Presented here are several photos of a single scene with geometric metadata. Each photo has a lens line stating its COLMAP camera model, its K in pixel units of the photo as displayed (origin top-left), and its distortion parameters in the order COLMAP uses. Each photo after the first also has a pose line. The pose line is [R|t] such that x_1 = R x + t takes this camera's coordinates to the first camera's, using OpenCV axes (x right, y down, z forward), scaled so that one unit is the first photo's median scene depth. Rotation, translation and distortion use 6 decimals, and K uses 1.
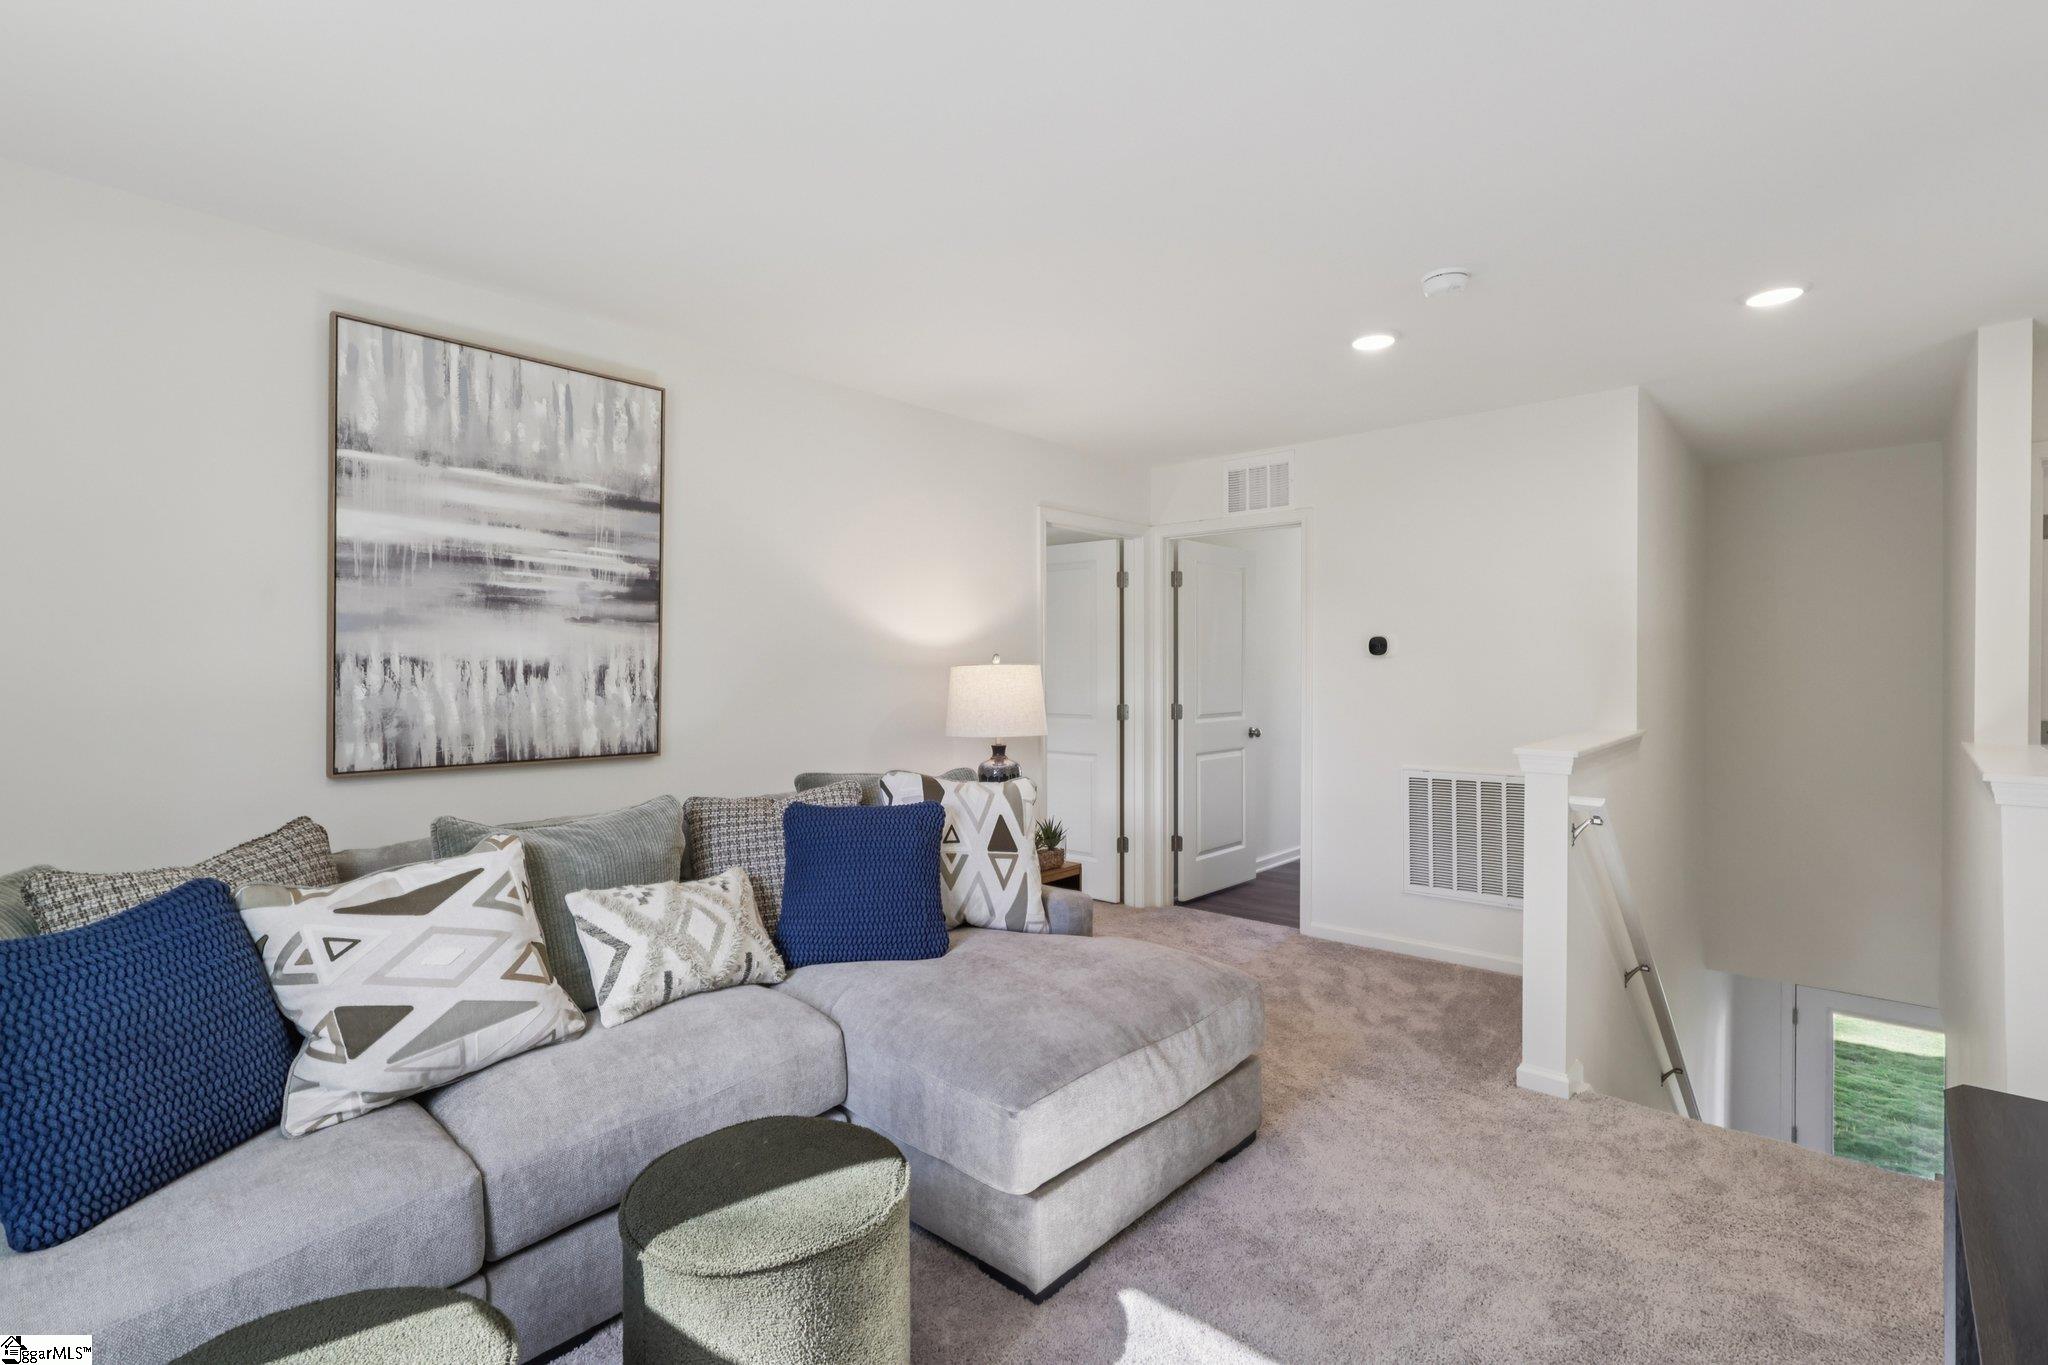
lens RADIAL K [[949.1, 0, 1026.3], [0, 949.1, 666.4], [0, 0, 1]] dist [-0.004130, -0.000033]
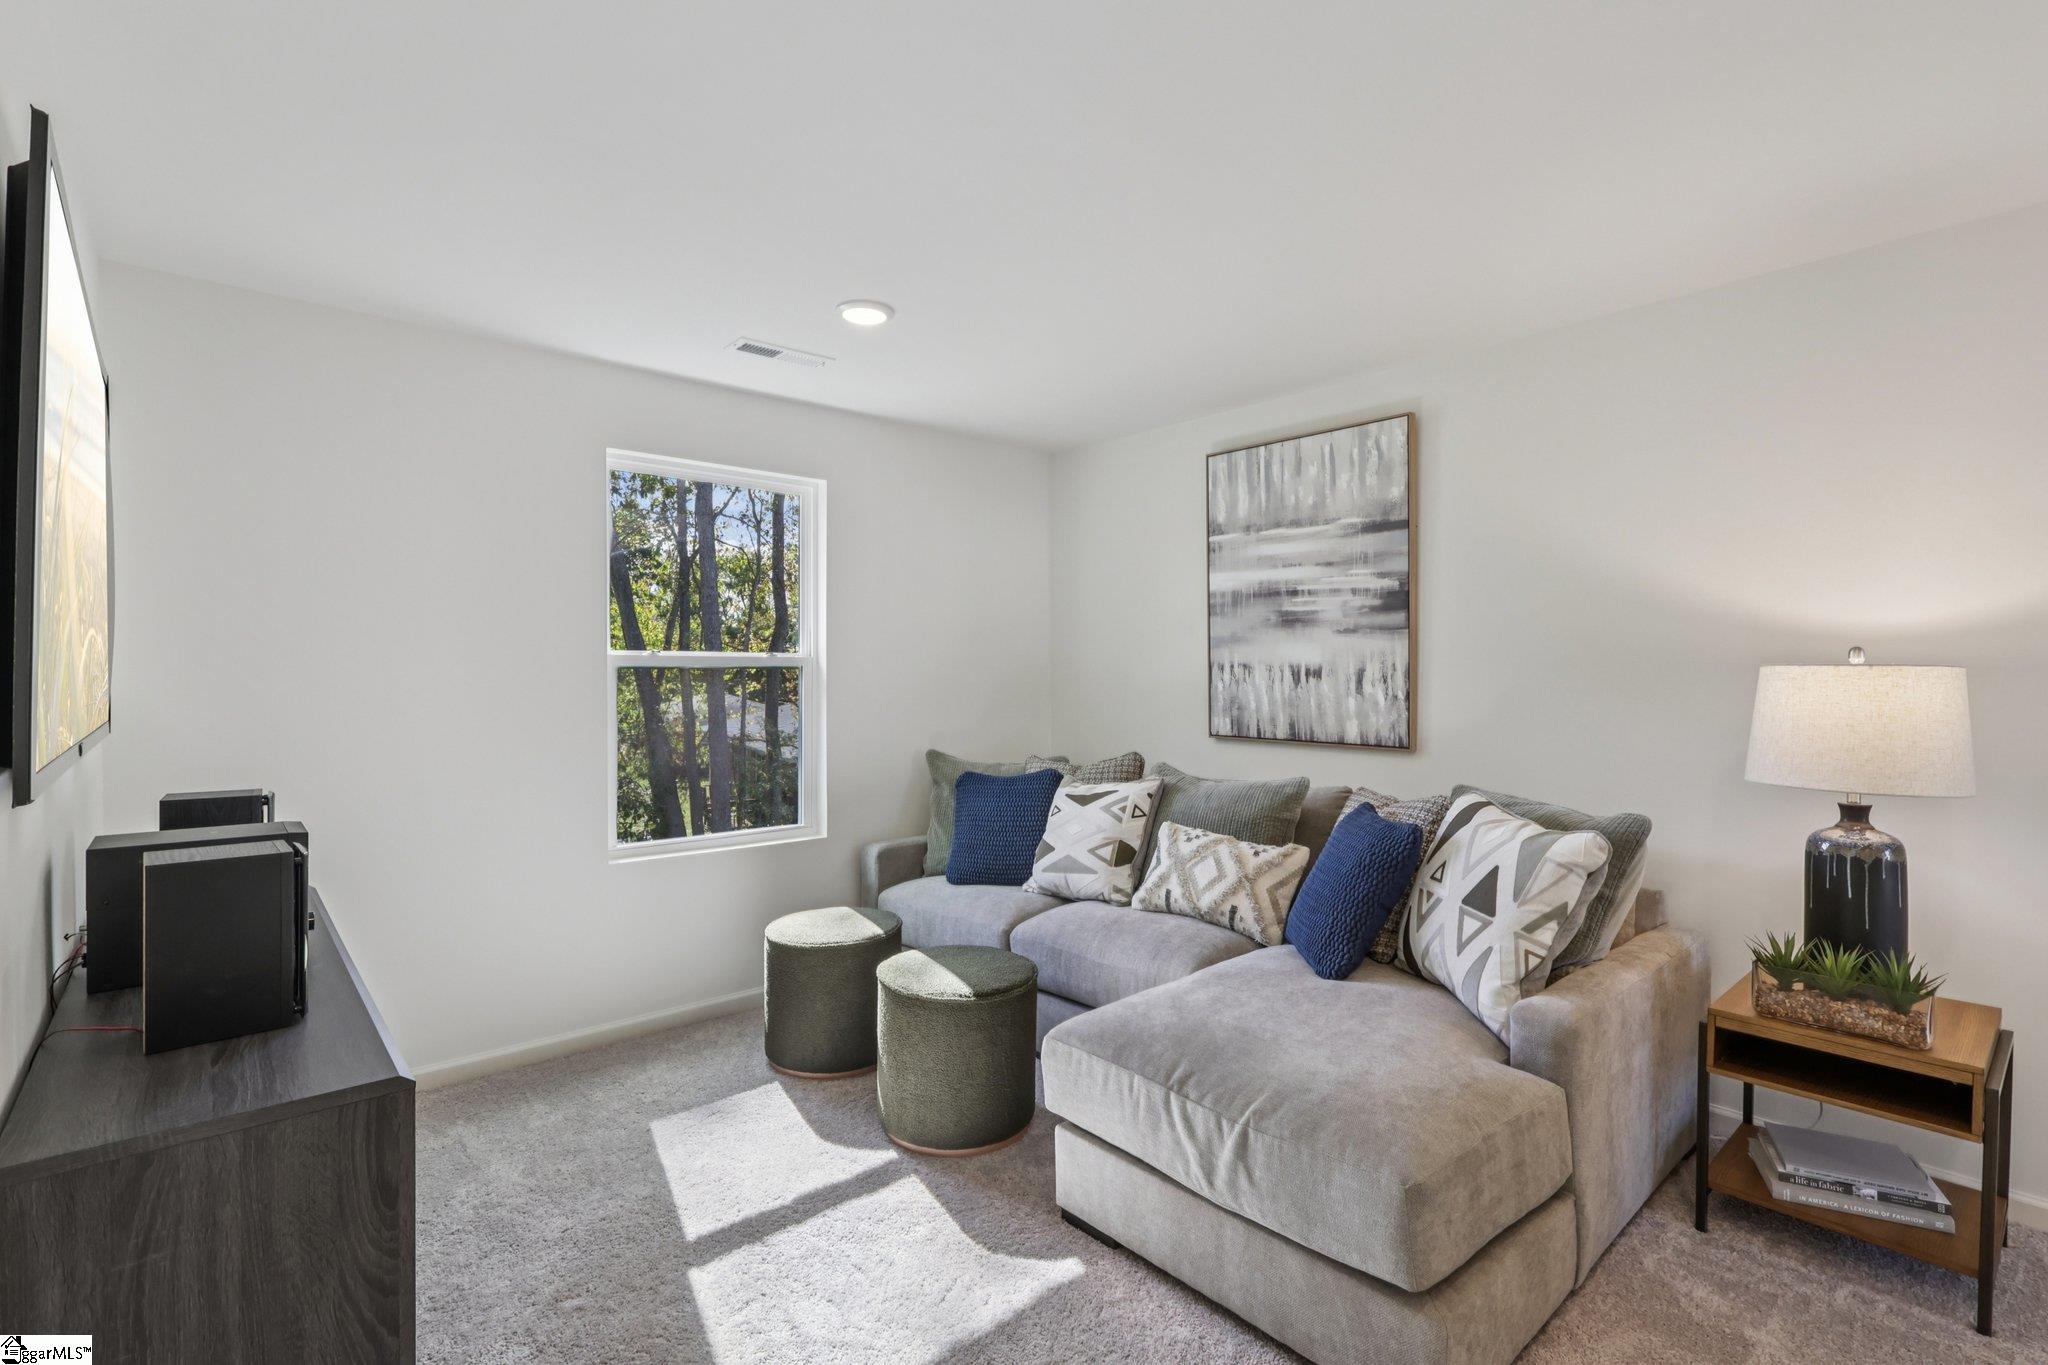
lens RADIAL K [[949.1, 0, 1026.3], [0, 949.1, 666.4], [0, 0, 1]] dist [-0.004130, -0.000033]
pose [[-0.122774, -0.004399, -0.992425, 0.826233], [0.001215, 0.999989, -0.004583, 0.001259], [0.992434, -0.001768, -0.122767, 0.776327]]
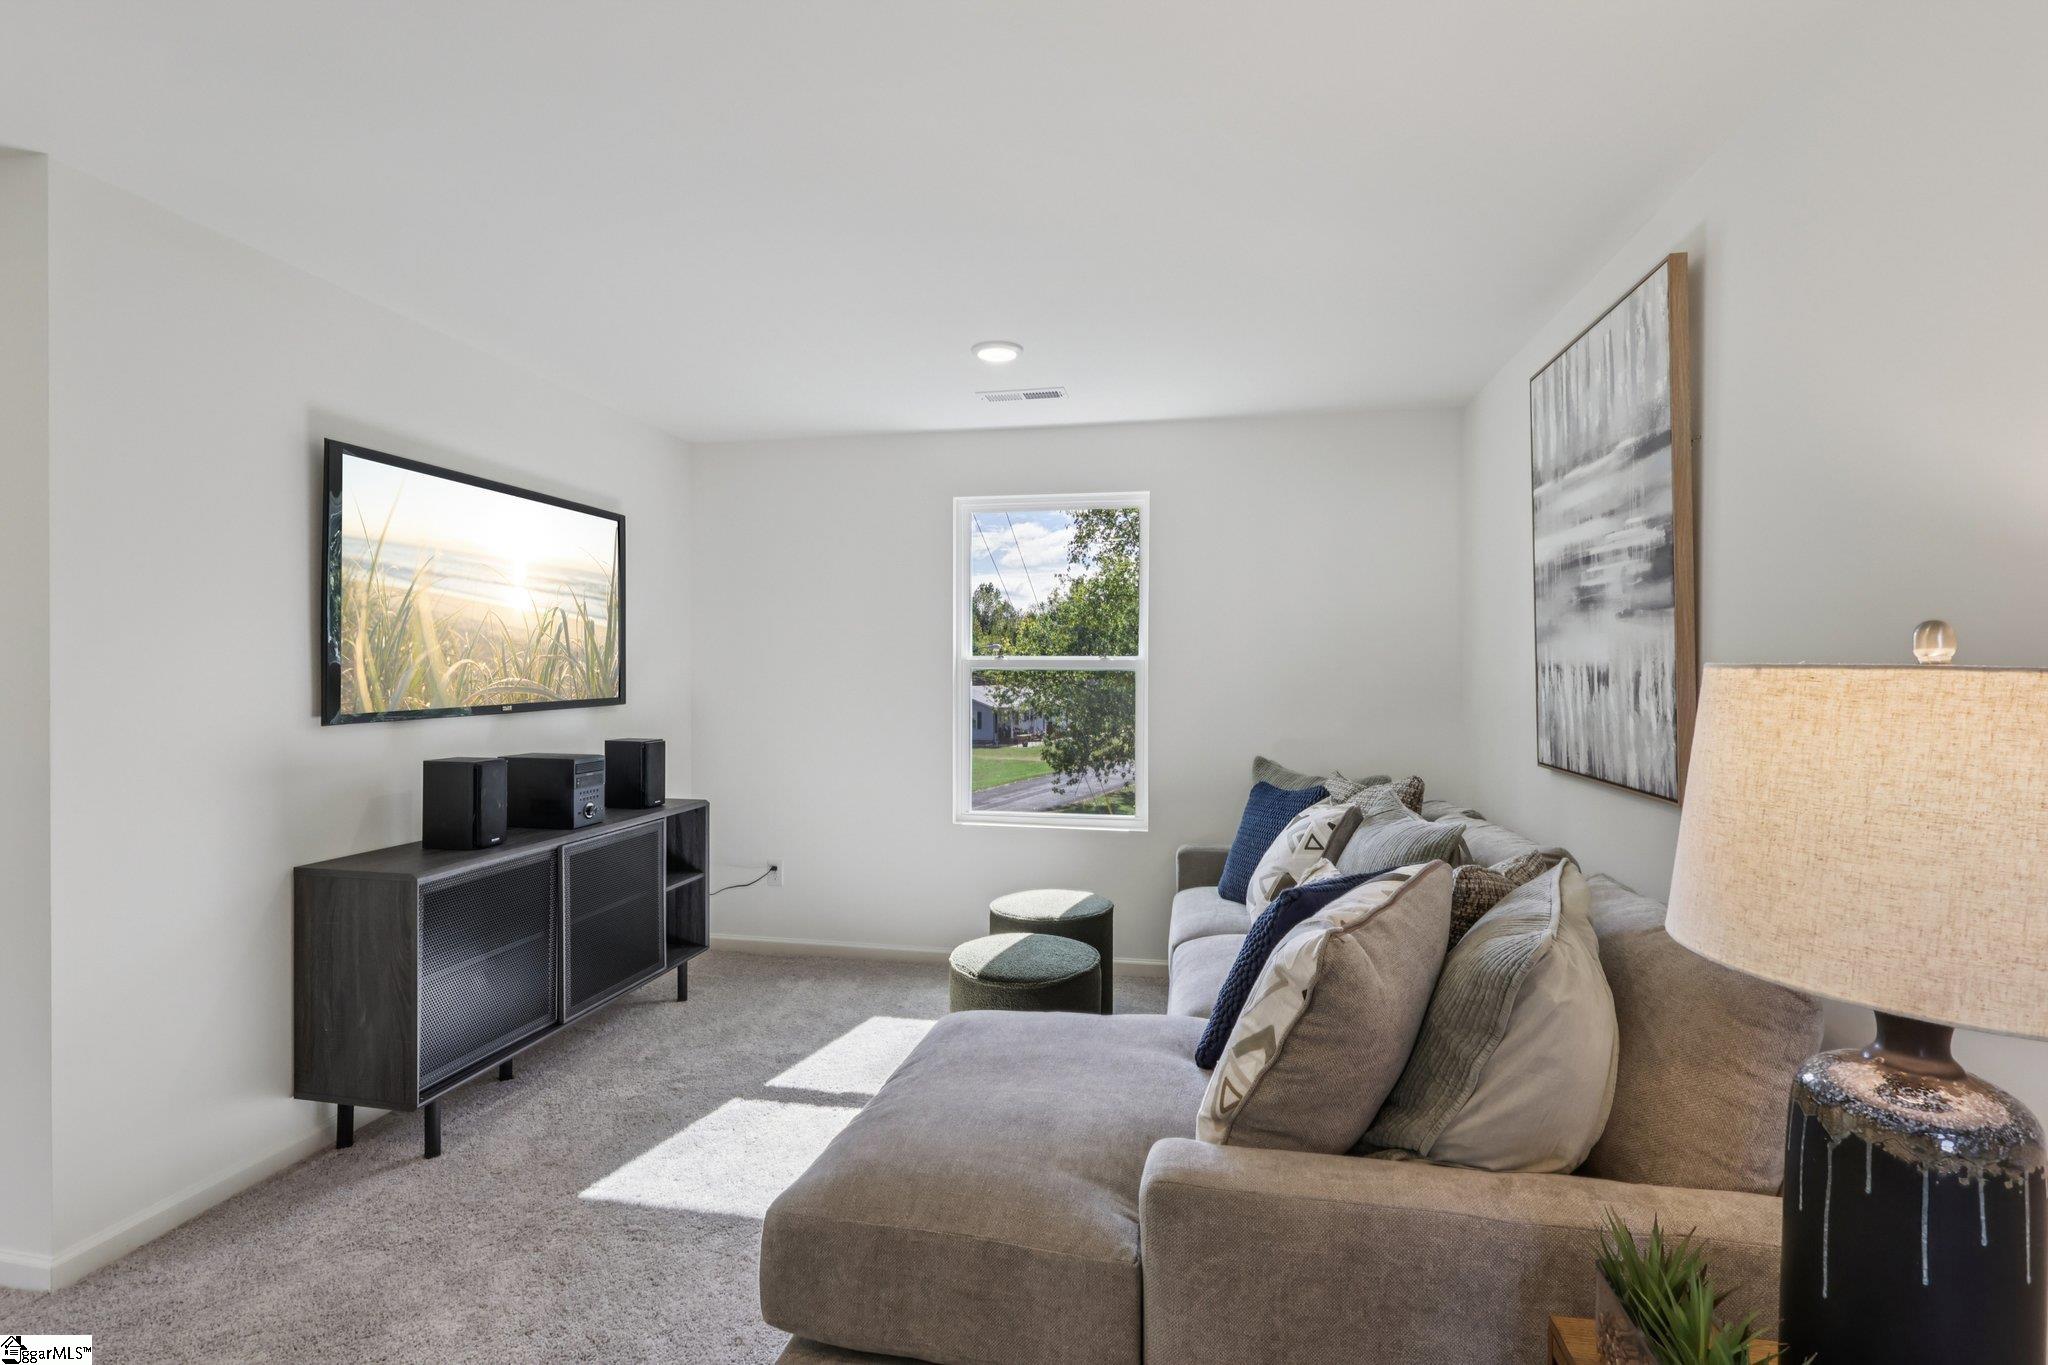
lens RADIAL K [[942.8, 0, 1019.1], [0, 942.8, 664.7], [0, 0, 1]] dist [0.000151, 0.000005]
pose [[-0.862103, -0.003752, -0.506720, 0.382778], [0.000748, 0.999962, -0.008676, -0.000283], [0.506733, -0.007859, -0.862067, 1.485454]]
